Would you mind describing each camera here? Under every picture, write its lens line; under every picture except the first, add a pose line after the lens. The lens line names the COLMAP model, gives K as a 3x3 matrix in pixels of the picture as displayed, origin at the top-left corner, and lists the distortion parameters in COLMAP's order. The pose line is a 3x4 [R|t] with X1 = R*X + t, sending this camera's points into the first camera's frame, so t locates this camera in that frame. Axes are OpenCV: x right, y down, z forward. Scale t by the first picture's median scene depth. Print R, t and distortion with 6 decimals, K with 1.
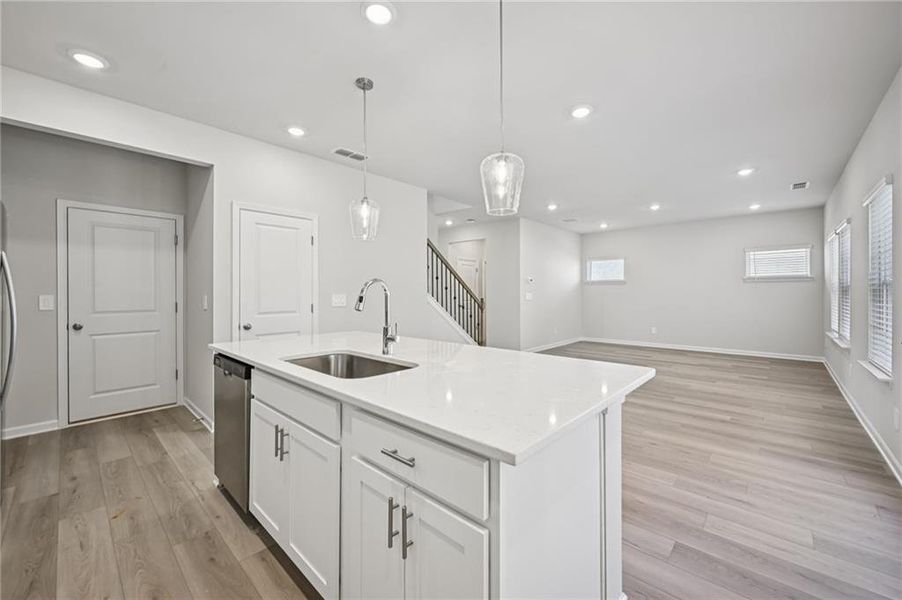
lens RADIAL K [[340.6, 0, 470.3], [0, 340.6, 292.0], [0, 0, 1]] dist [0.014434, 0.000054]
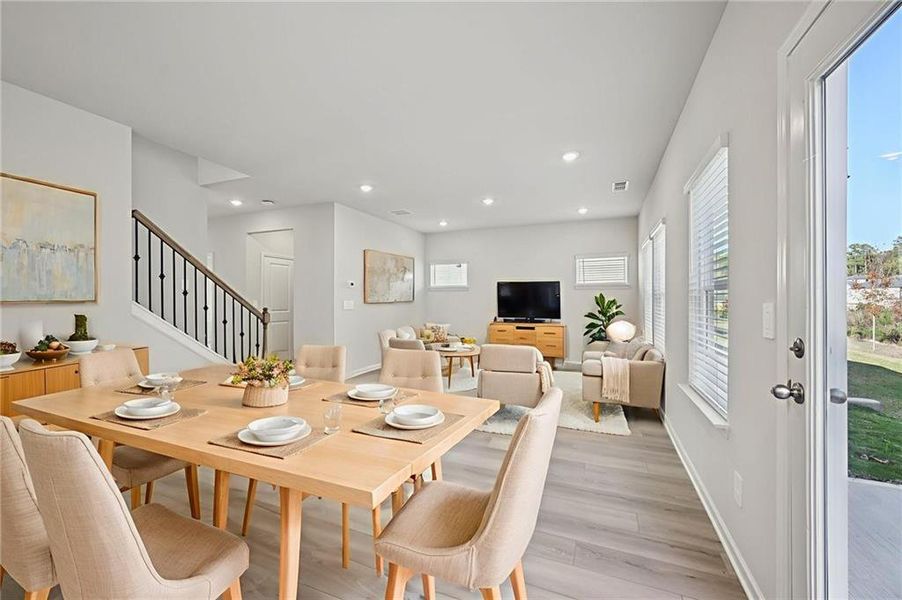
lens RADIAL K [[353.2, 0, 451.4], [0, 353.2, 296.2], [0, 0, 1]] dist [-0.000183, -0.000207]
pose [[0.948178, 0.006322, 0.317676, 0.172313], [-0.003443, 0.999948, -0.009624, 0.000367], [-0.317720, 0.008031, 0.948151, 0.190187]]
